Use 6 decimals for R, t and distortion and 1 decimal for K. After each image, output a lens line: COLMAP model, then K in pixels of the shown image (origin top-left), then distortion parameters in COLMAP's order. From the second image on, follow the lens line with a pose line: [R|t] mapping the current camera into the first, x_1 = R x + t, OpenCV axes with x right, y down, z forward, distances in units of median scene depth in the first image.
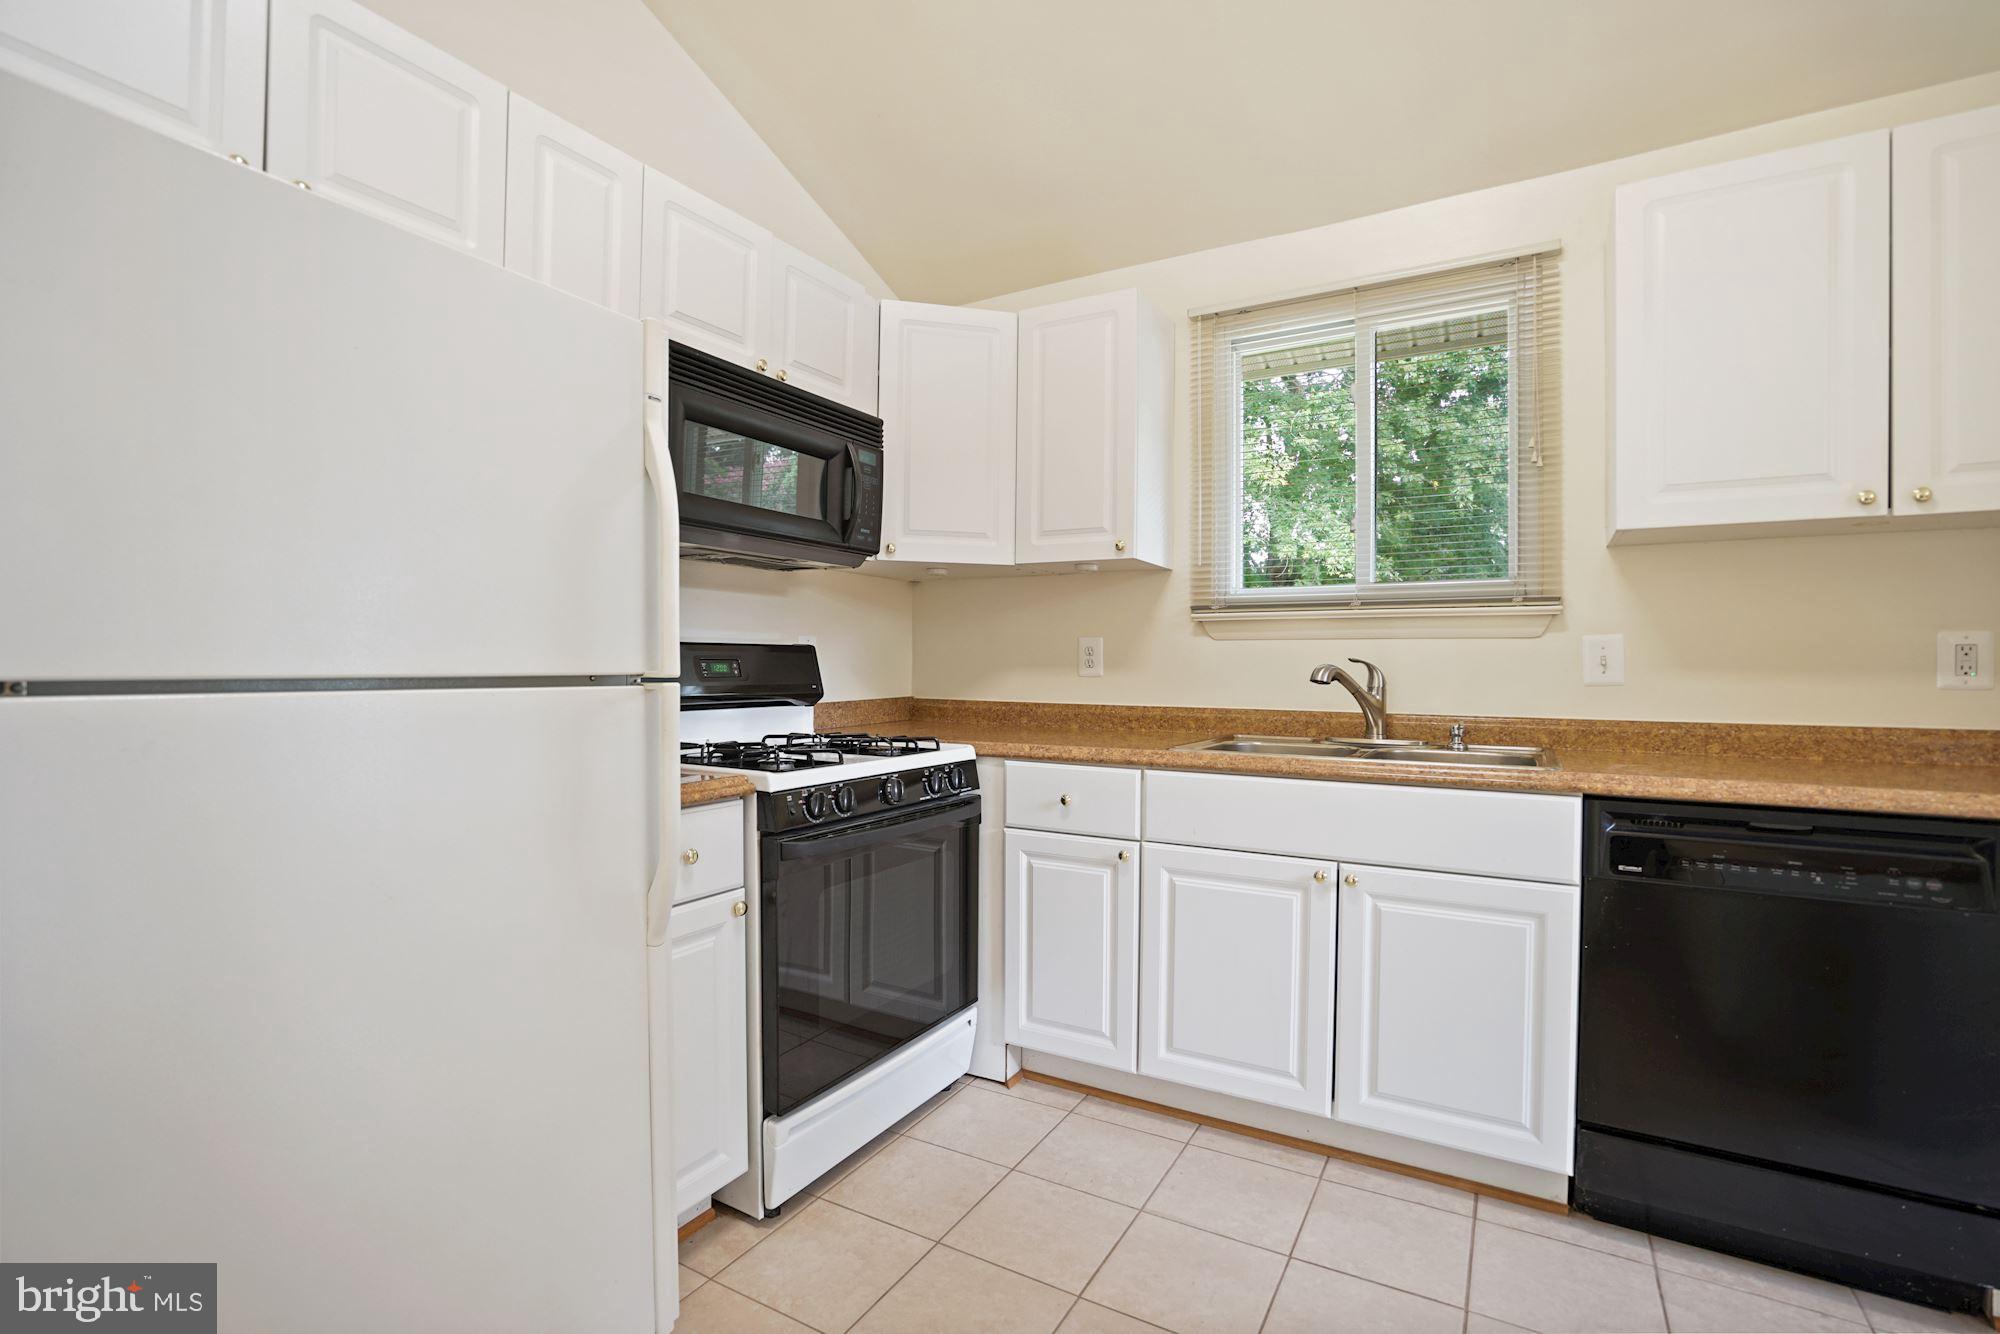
lens RADIAL K [[923.9, 0, 1000.0], [0, 923.9, 667.0], [0, 0, 1]] dist [-0.065108, 0.028811]
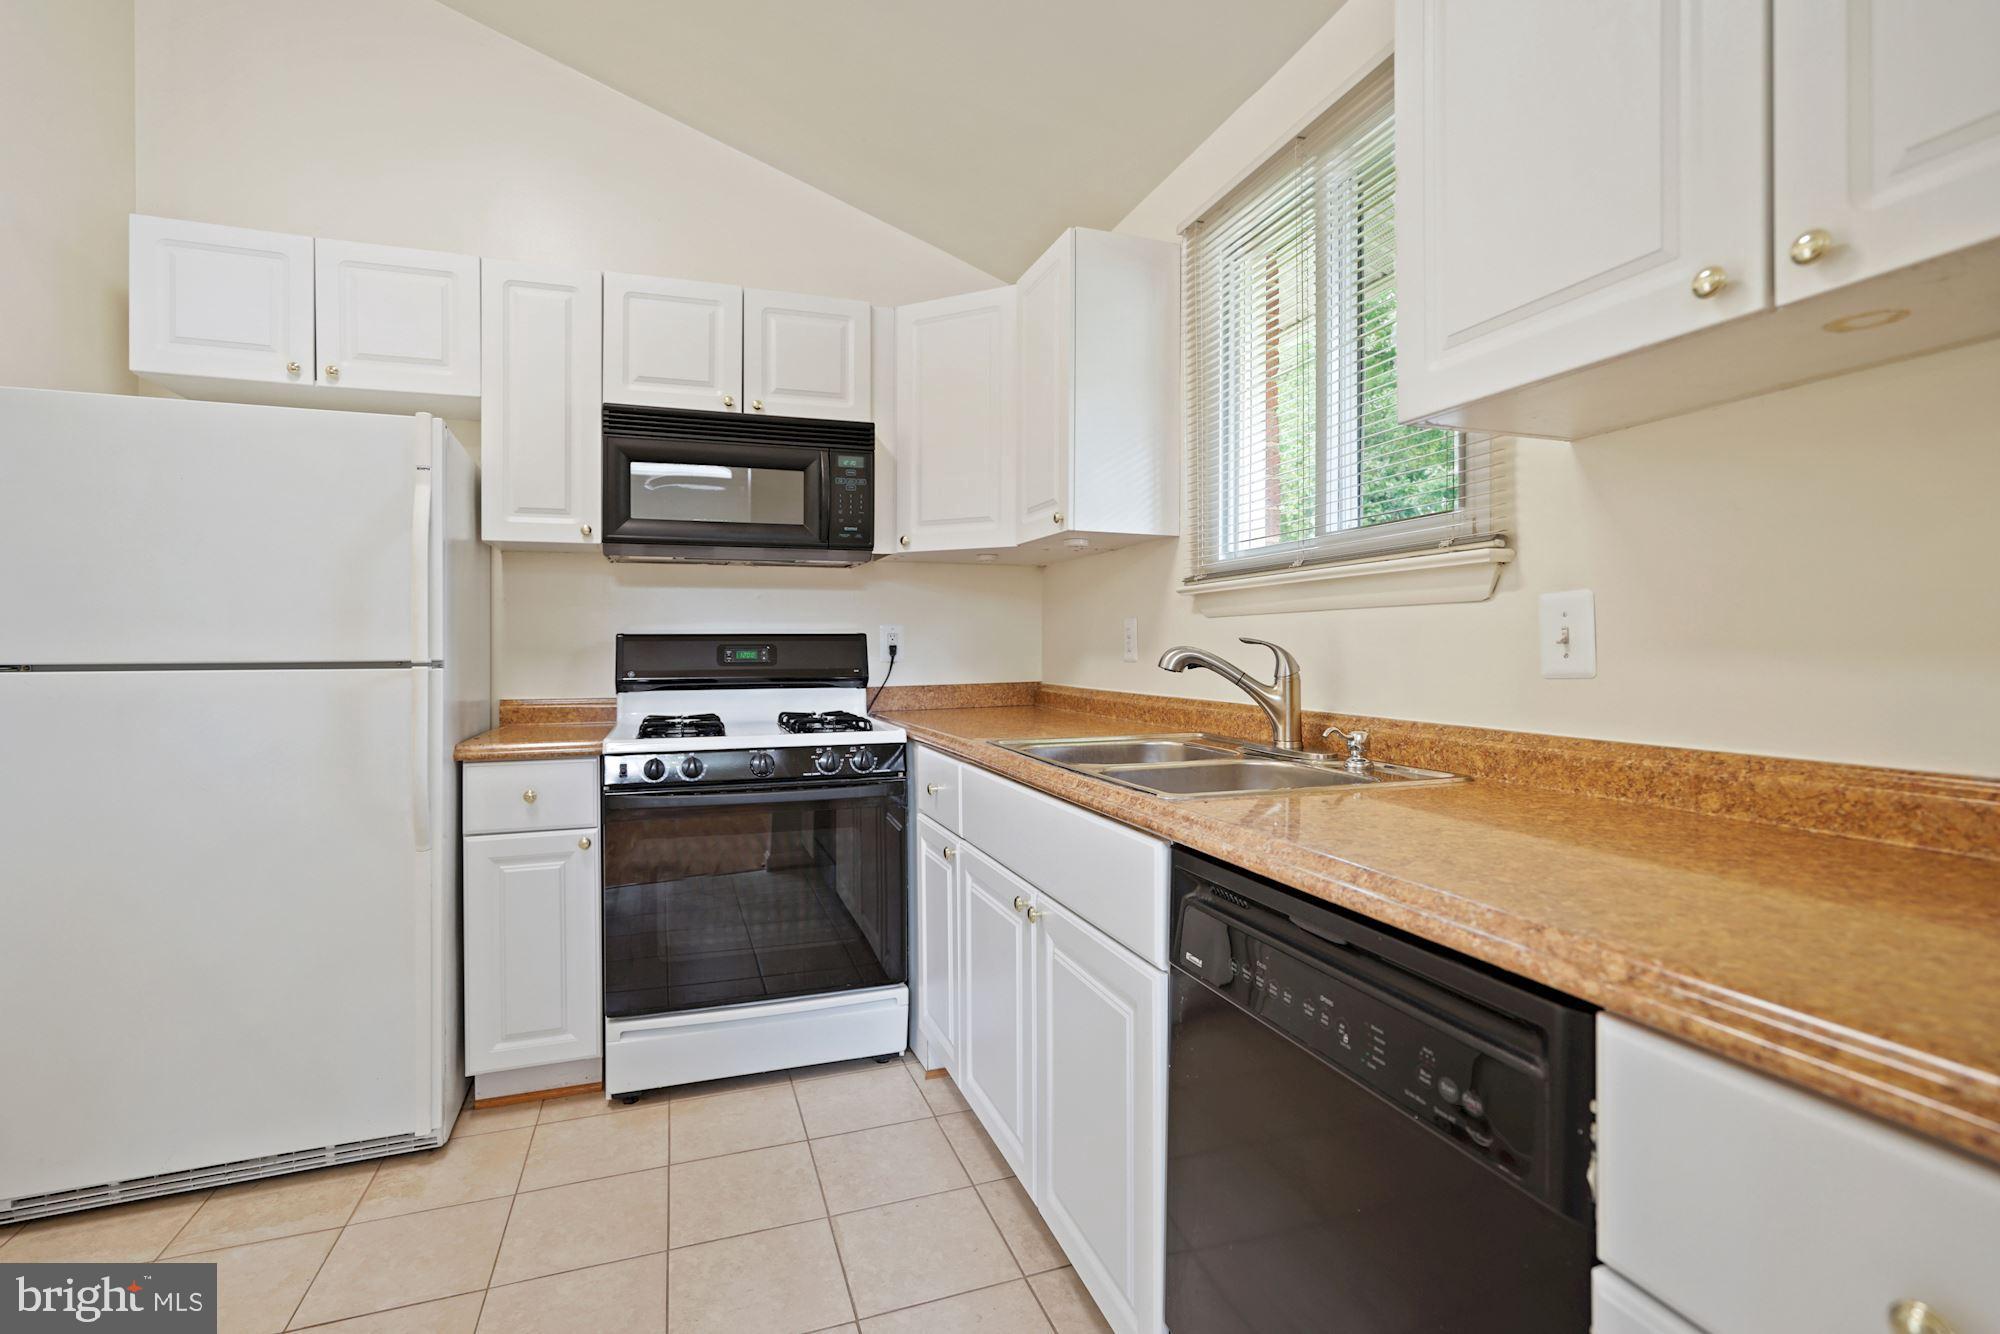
lens RADIAL K [[925.3, 0, 1006.7], [0, 925.3, 650.6], [0, 0, 1]] dist [-0.013235, 0.000774]
pose [[0.765516, -0.007384, -0.643375, 0.782431], [0.006685, 0.999971, -0.003522, 0.001950], [0.643383, -0.001605, 0.765543, 0.307614]]
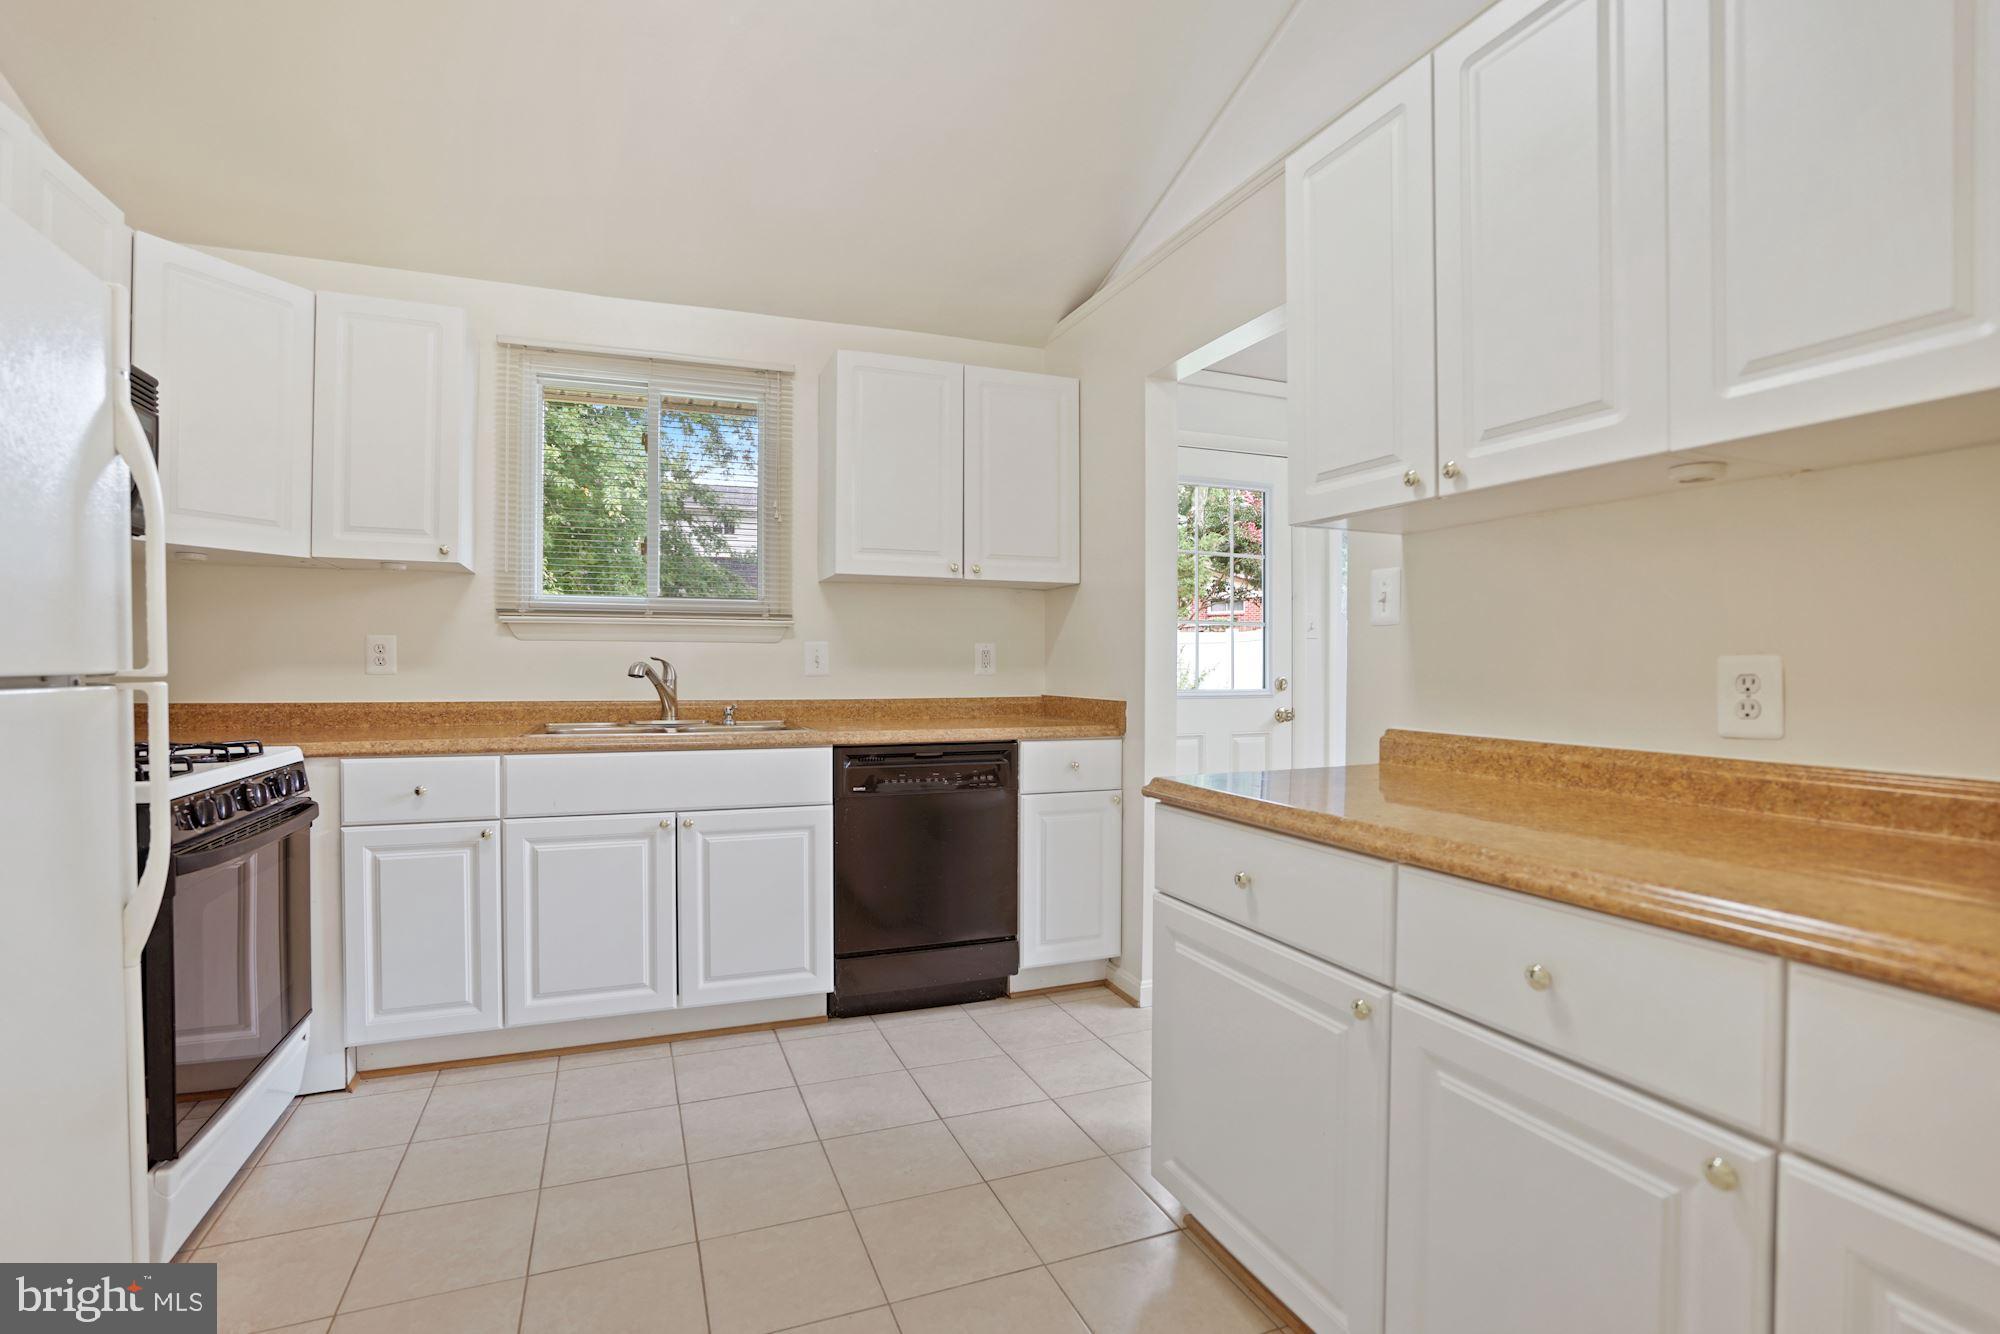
lens RADIAL K [[935.4, 0, 989.0], [0, 935.4, 659.4], [0, 0, 1]] dist [-0.025144, 0.000347]
pose [[0.619754, 0.001105, 0.784795, -0.356392], [0.002888, 0.999989, -0.003688, -0.000389], [-0.784791, 0.004553, 0.619744, -0.165980]]
